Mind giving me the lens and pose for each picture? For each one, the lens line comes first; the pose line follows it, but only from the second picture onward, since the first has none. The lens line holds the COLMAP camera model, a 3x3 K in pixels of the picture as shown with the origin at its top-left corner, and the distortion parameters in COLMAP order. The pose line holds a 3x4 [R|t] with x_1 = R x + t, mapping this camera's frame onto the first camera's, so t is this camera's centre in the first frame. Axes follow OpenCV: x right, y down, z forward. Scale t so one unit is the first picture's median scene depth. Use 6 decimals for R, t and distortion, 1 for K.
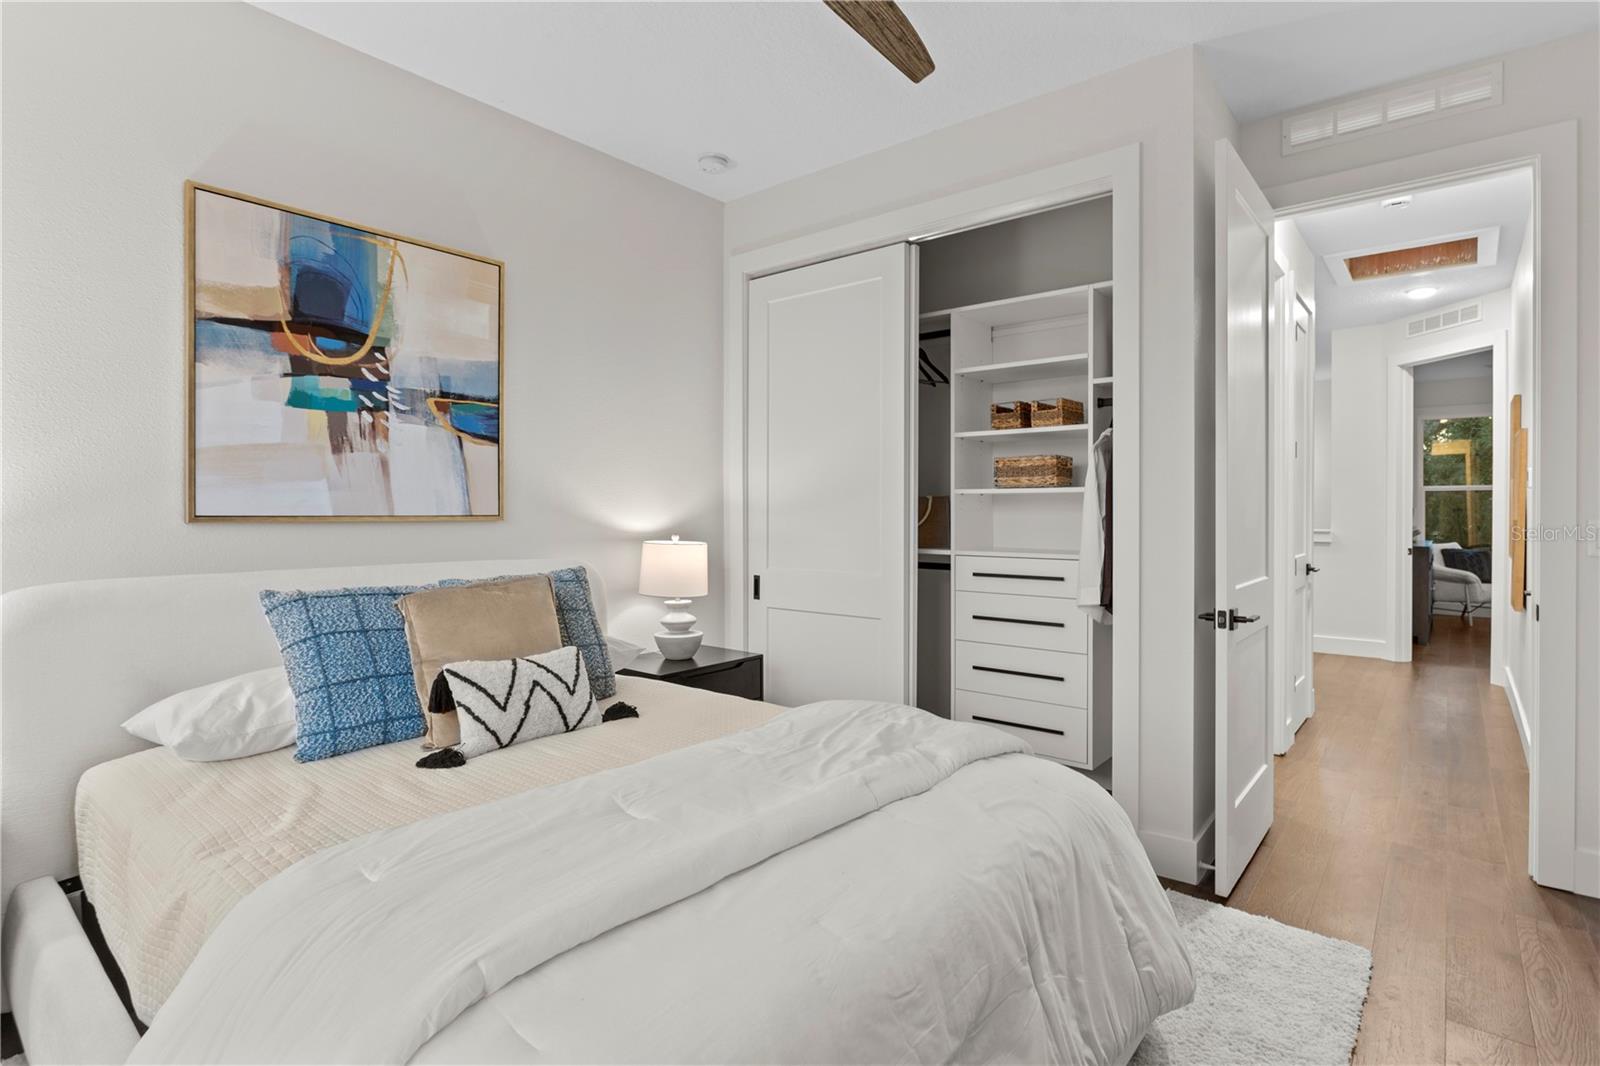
lens RADIAL K [[789.7, 0, 800.0], [0, 789.7, 524.1], [0, 0, 1]] dist [-0.017593, 0.010411]
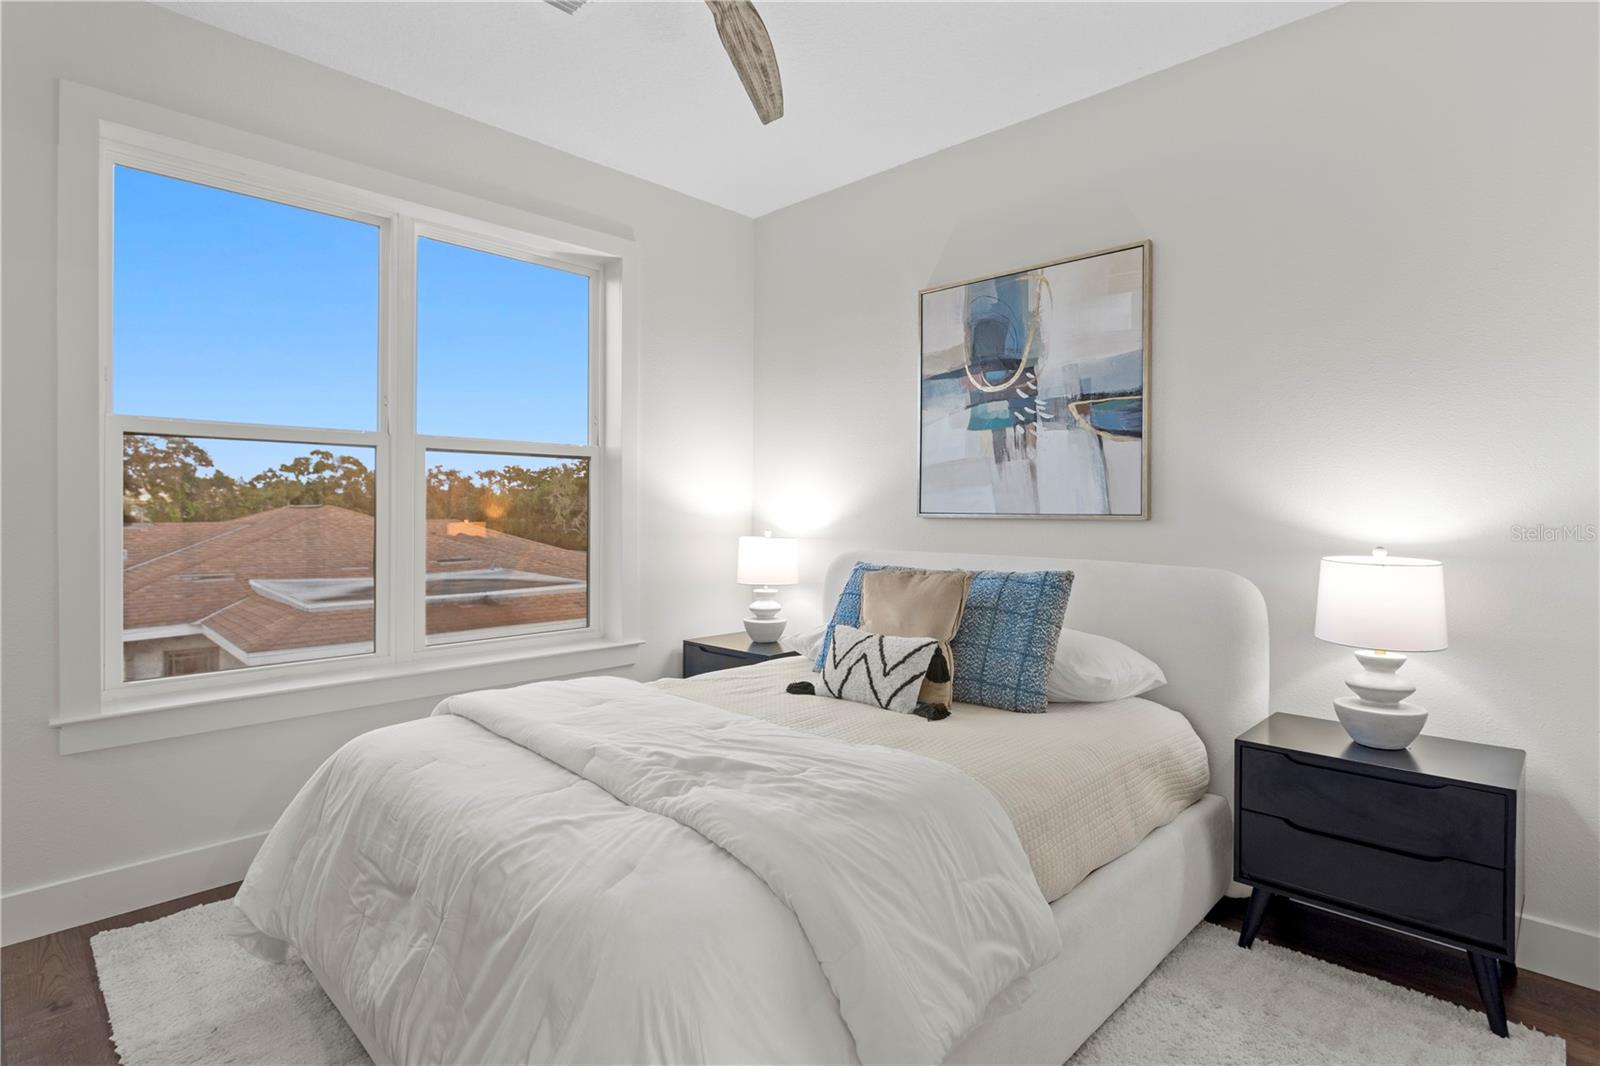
lens RADIAL K [[789.7, 0, 800.4], [0, 789.7, 521.7], [0, 0, 1]] dist [-0.017593, 0.010411]
pose [[-0.053390, 0.017050, -0.998428, 0.640736], [-0.017348, 0.999687, 0.017999, -0.014299], [0.998423, 0.018282, -0.053077, 0.731471]]
